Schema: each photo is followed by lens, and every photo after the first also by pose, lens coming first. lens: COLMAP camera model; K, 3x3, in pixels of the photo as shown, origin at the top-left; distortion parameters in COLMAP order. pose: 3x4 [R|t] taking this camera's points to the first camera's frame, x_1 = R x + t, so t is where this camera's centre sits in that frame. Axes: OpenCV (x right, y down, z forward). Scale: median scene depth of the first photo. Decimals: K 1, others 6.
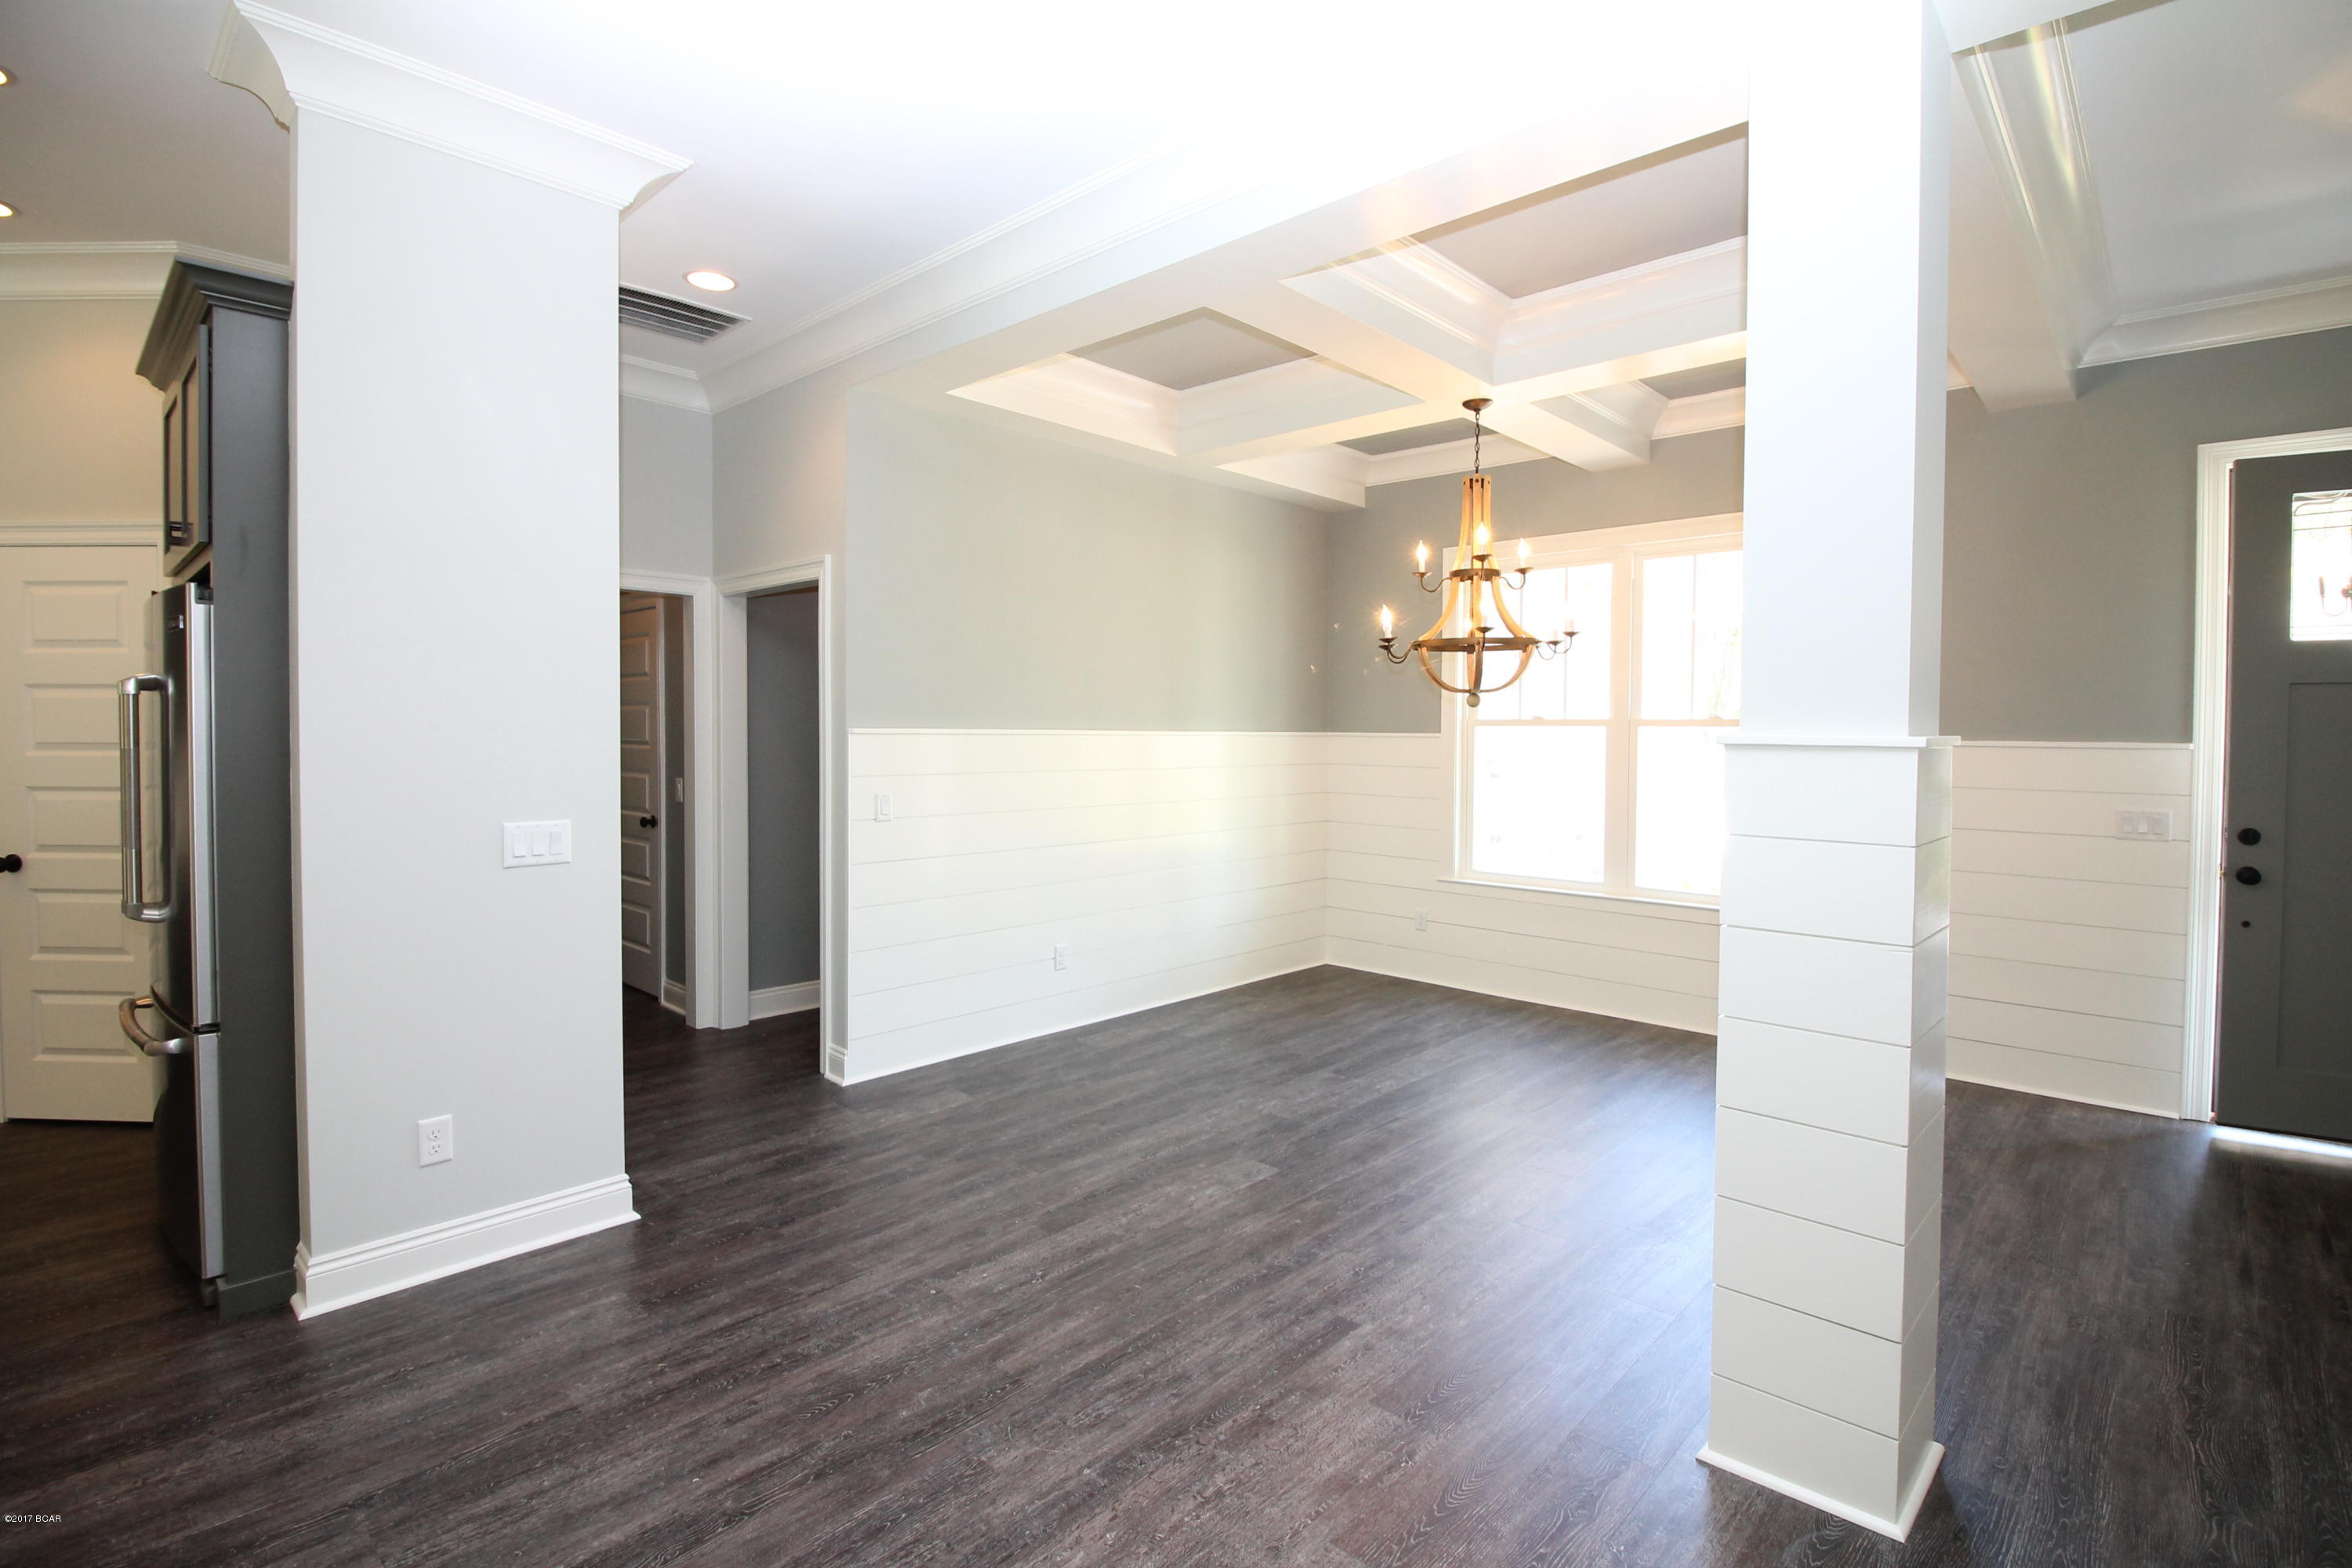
lens RADIAL K [[1097.8, 0, 1182.4], [0, 1097.8, 753.6], [0, 0, 1]] dist [0.003931, -0.016059]
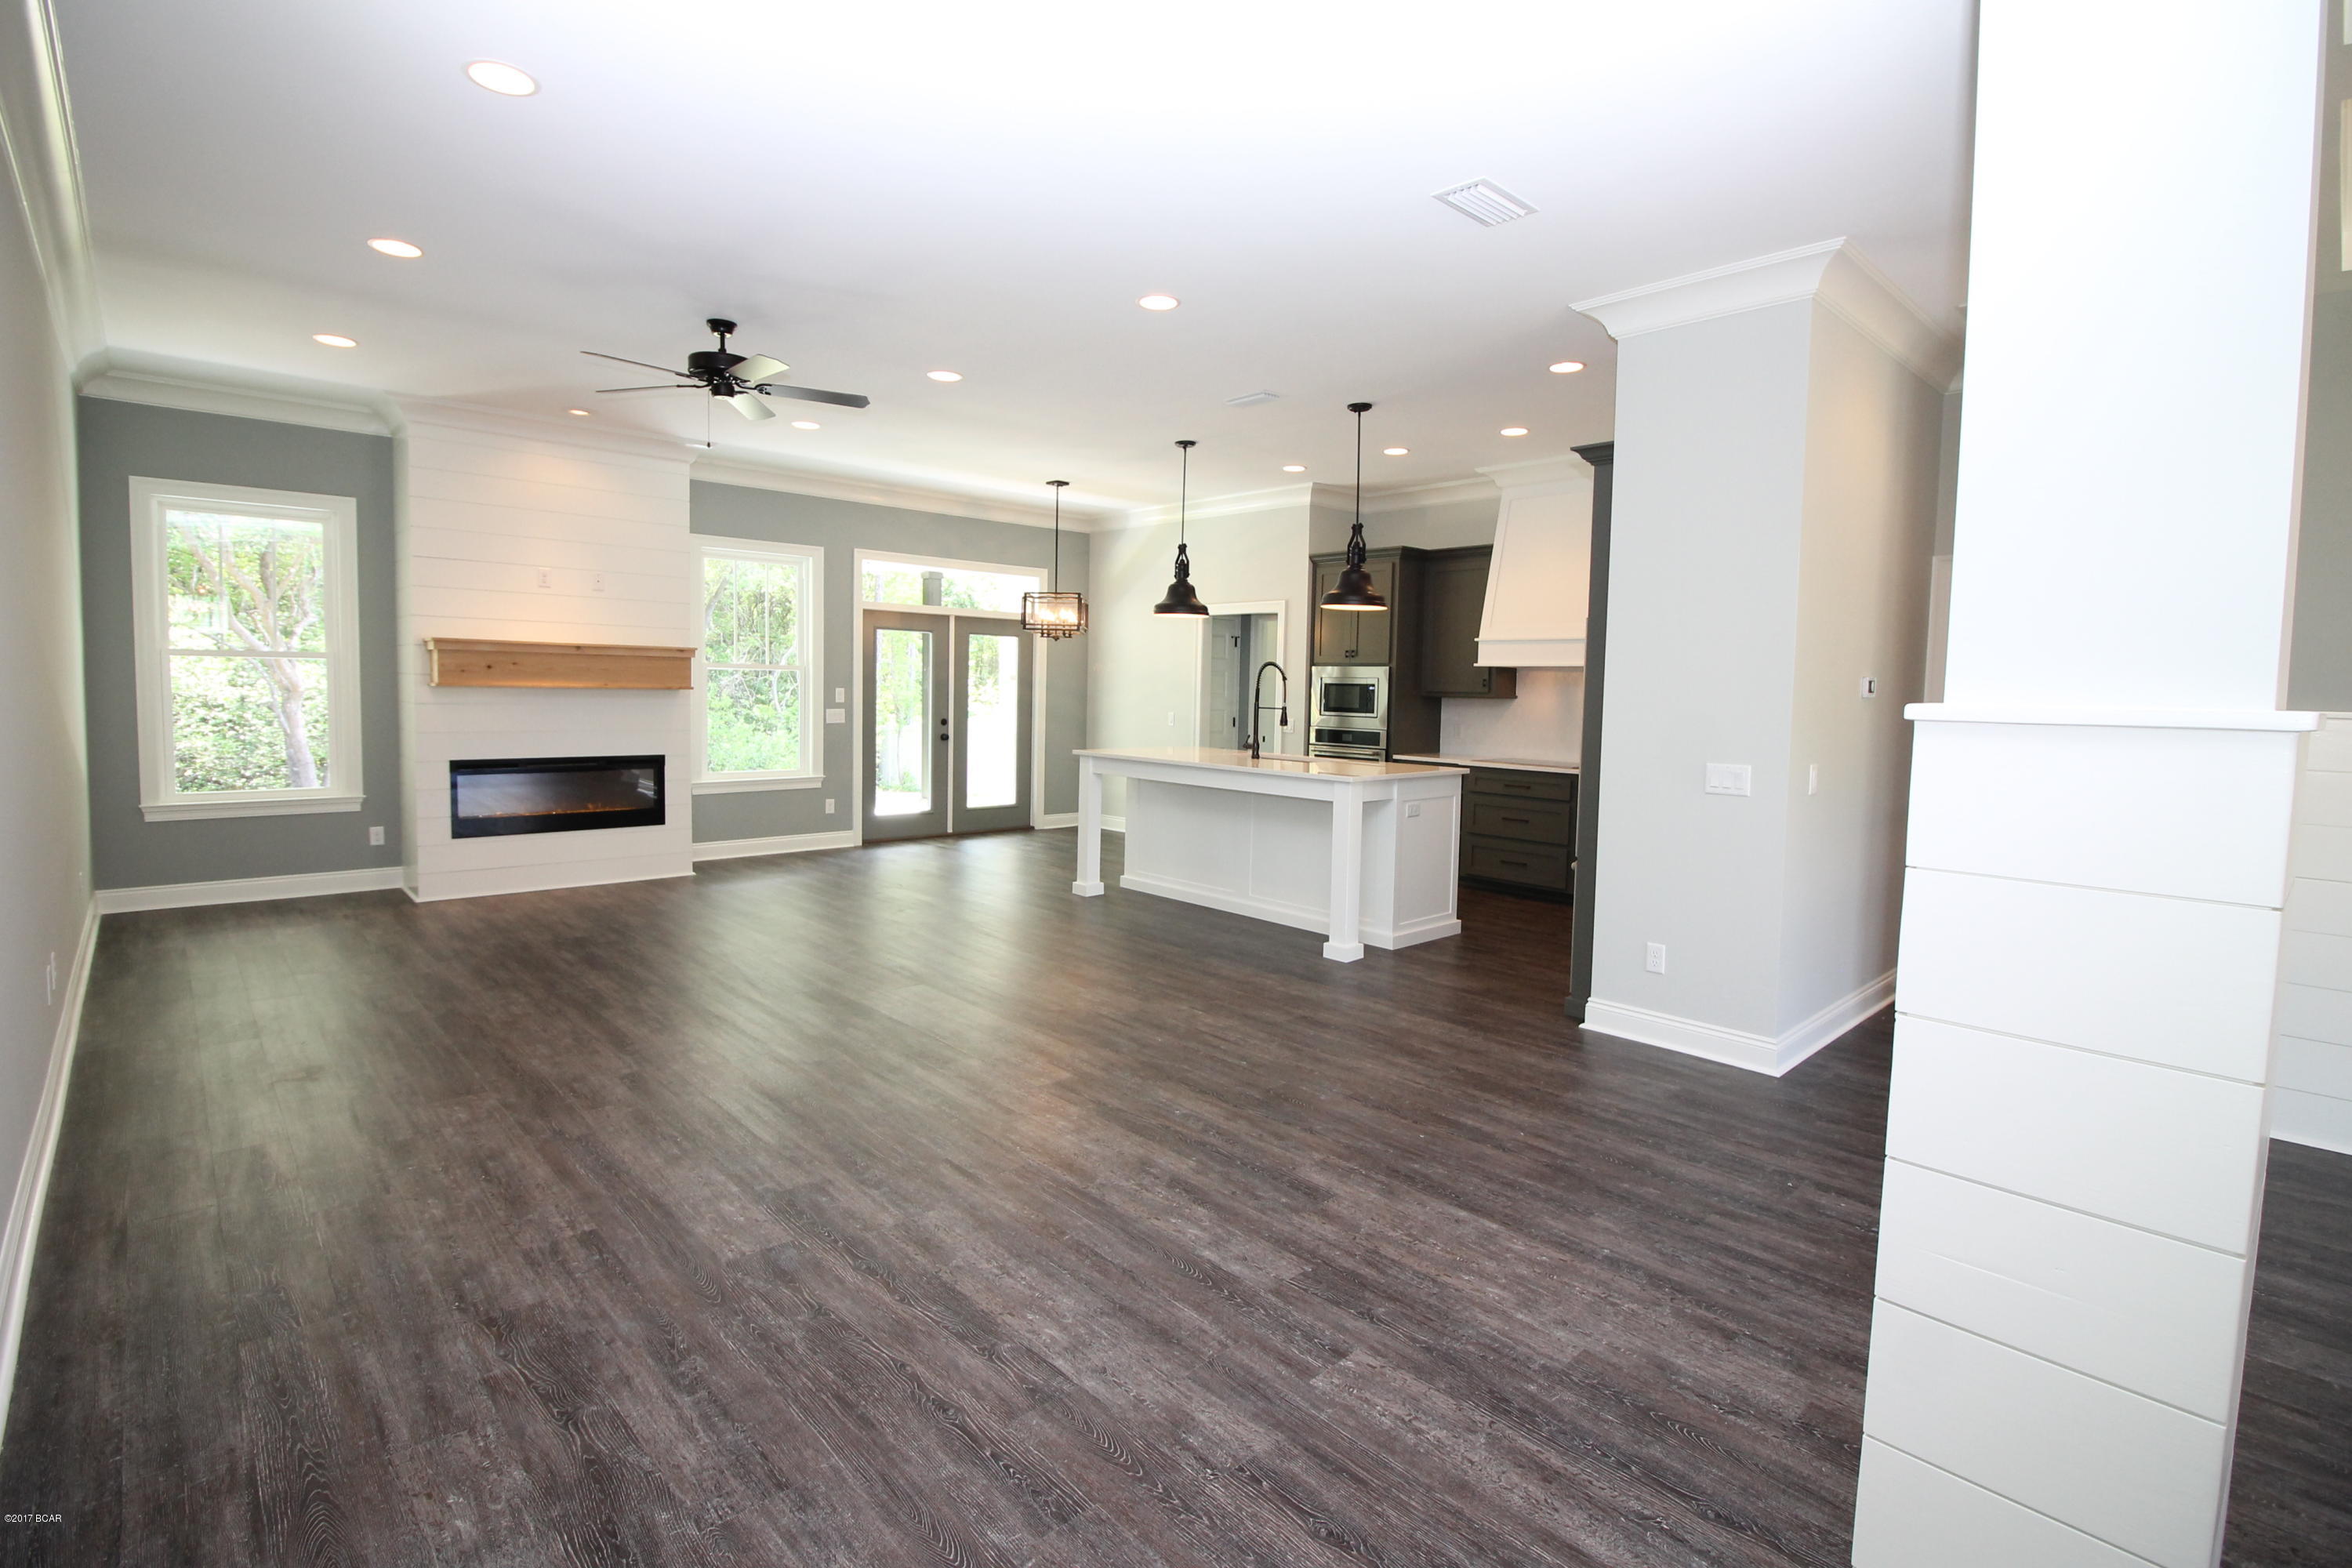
lens RADIAL K [[1097.8, 0, 1182.4], [0, 1097.8, 753.6], [0, 0, 1]] dist [0.003931, -0.016059]
pose [[-0.064494, 0.053657, -0.996475, 0.912542], [-0.043609, 0.997448, 0.056532, -0.001581], [0.996965, 0.047101, -0.061989, 0.395617]]
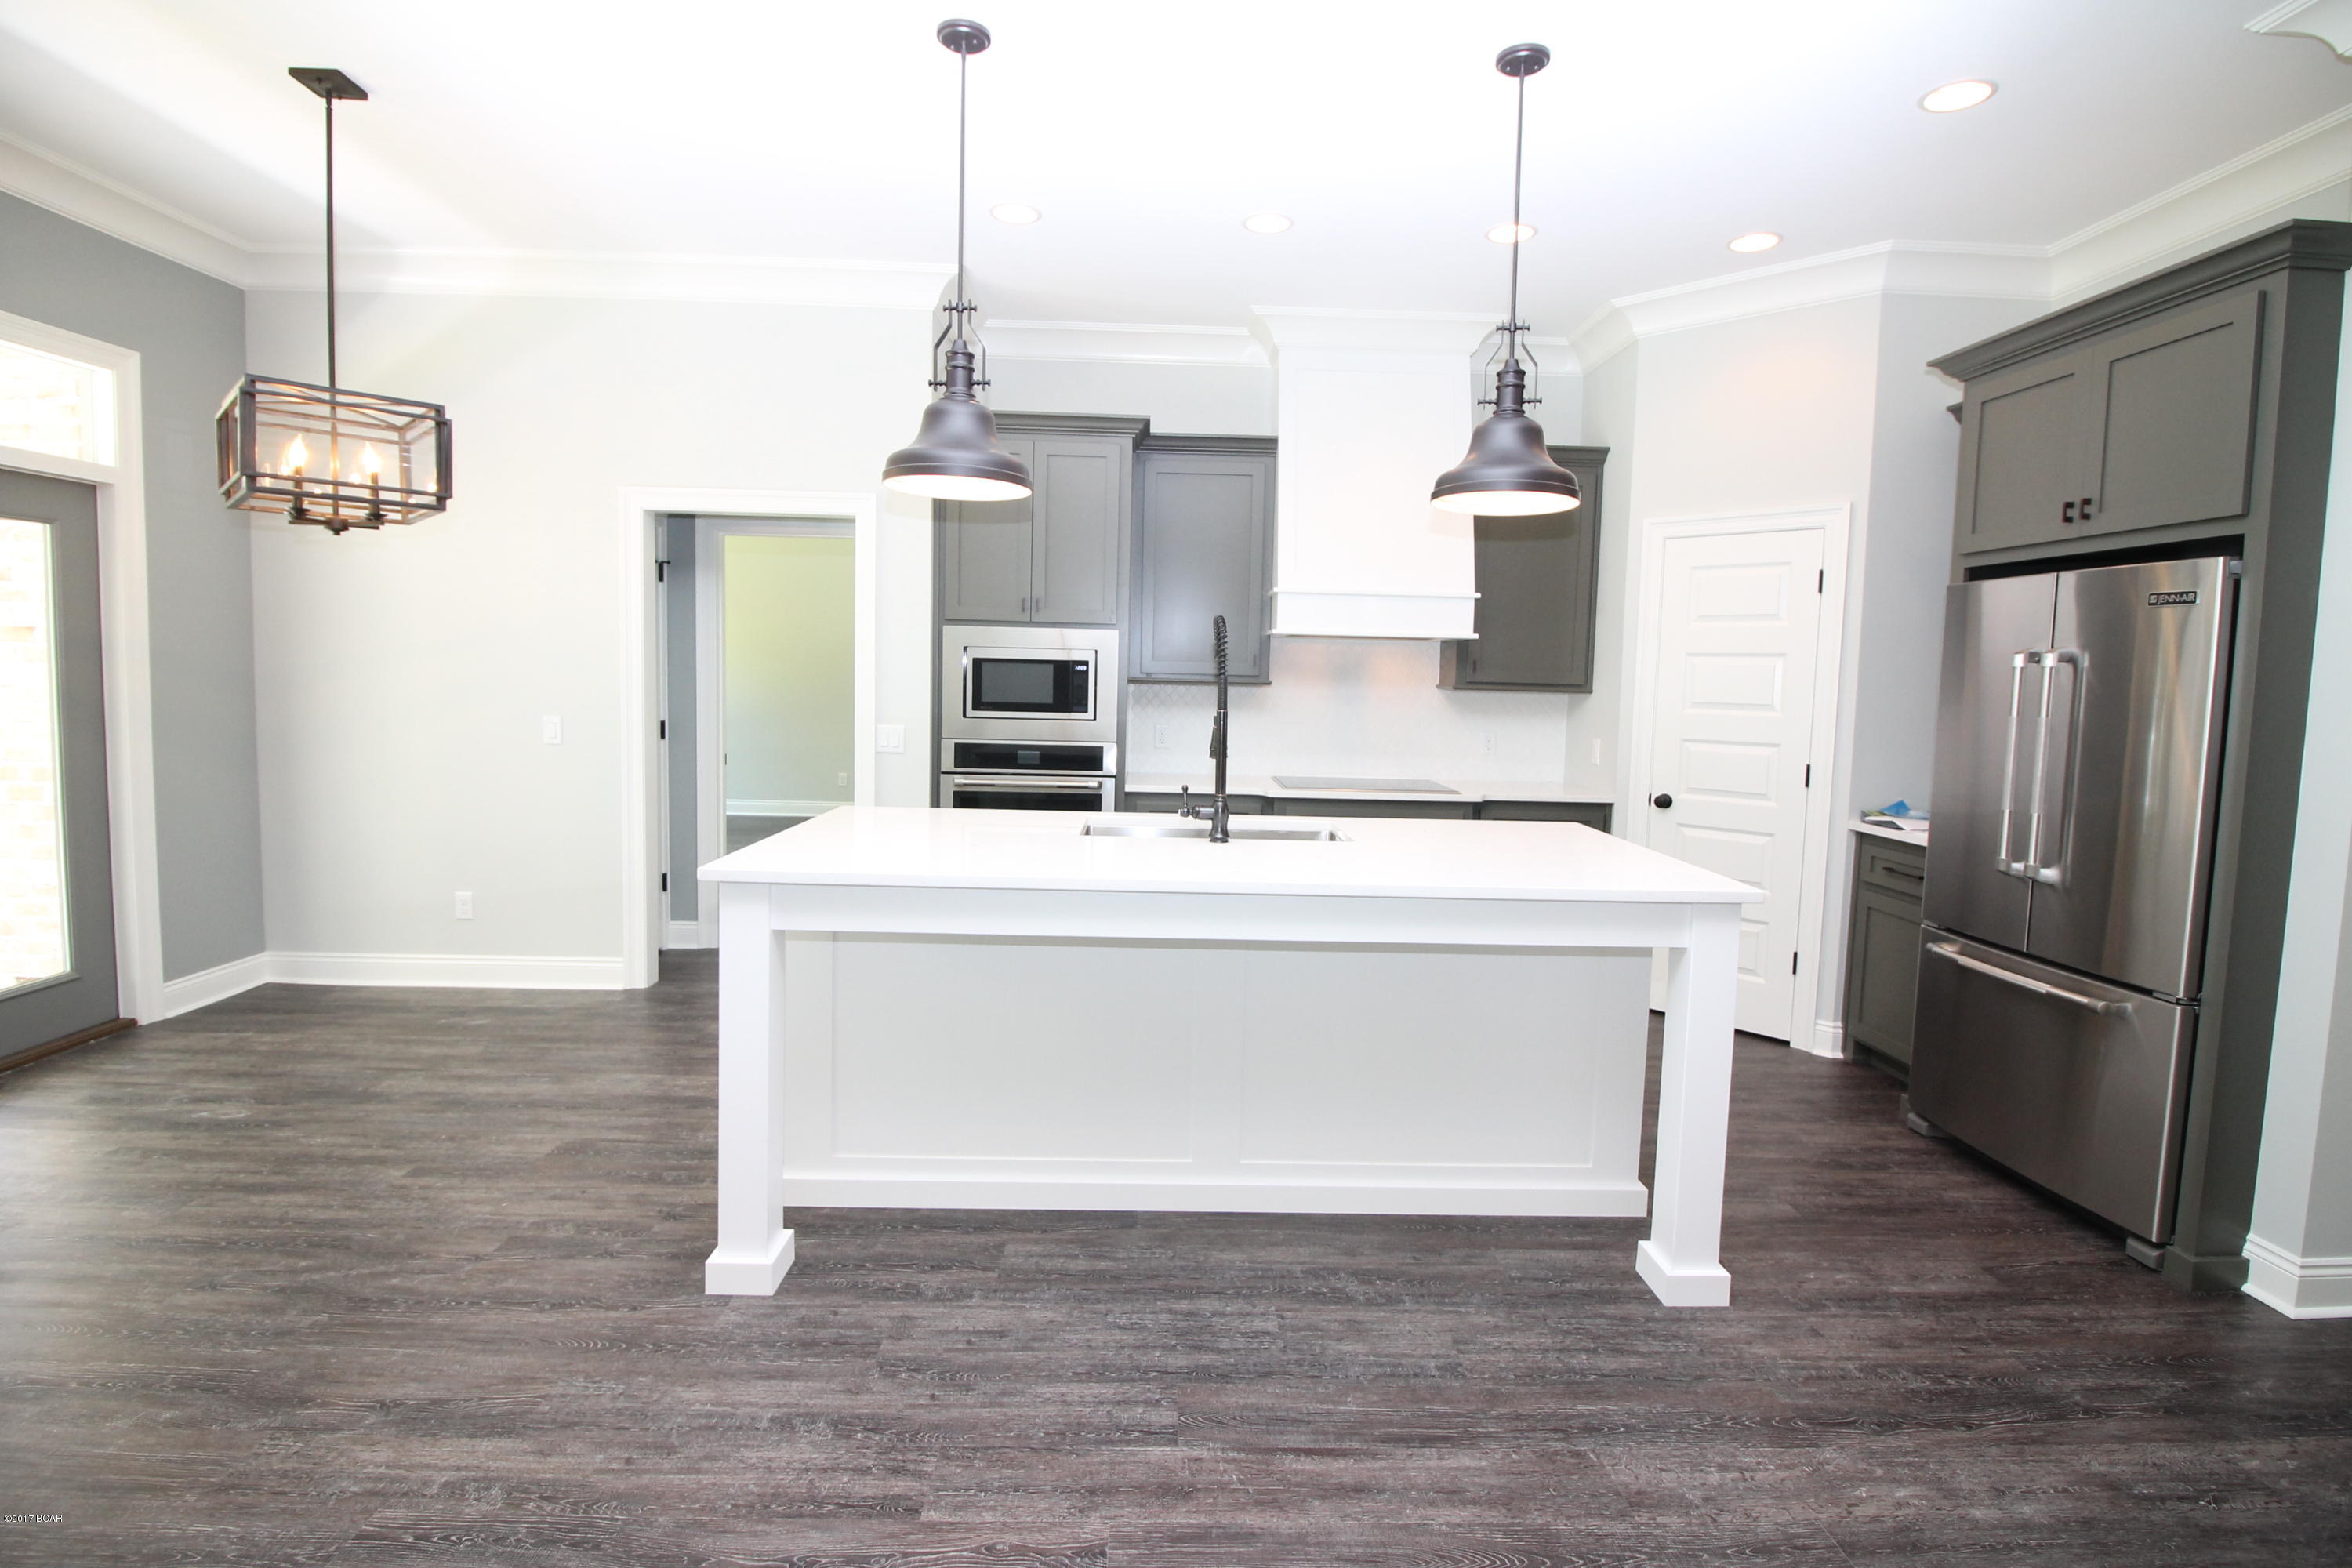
lens RADIAL K [[1097.8, 0, 1182.4], [0, 1097.8, 753.6], [0, 0, 1]] dist [0.003931, -0.016059]
pose [[0.701334, 0.062694, -0.710070, -0.781330], [-0.035920, 0.997968, 0.052636, 0.003988], [0.711927, -0.011410, 0.702161, -0.337808]]
